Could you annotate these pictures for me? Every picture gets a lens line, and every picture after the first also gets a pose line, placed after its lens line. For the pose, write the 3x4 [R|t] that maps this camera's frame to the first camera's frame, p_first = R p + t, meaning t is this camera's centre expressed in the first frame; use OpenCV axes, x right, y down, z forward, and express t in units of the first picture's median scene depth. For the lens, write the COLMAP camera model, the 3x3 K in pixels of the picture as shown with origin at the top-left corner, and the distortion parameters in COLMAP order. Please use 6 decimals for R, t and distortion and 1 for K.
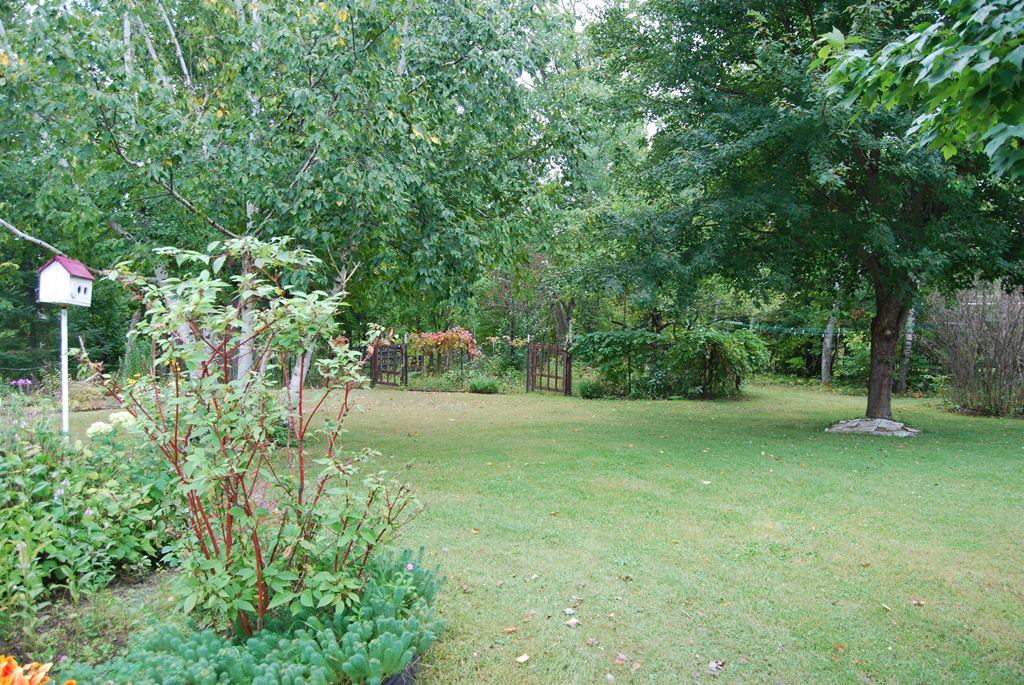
lens RADIAL K [[797.2, 0, 510.7], [0, 797.2, 341.3], [0, 0, 1]] dist [-0.095351, 0.034661]
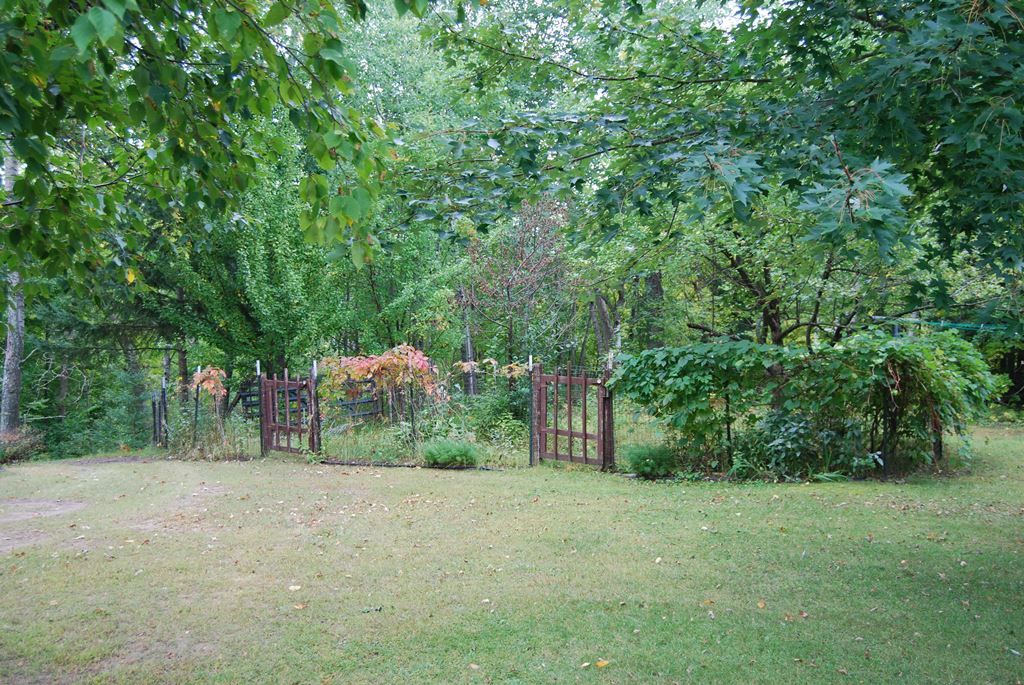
lens RADIAL K [[993.7, 0, 513.5], [0, 993.7, 342.7], [0, 0, 1]] dist [-0.016591, 0.000000]
pose [[0.998659, -0.033195, -0.039717, 0.038514], [0.032677, 0.999373, -0.013611, -0.008509], [0.040144, 0.012295, 0.999118, 0.350581]]
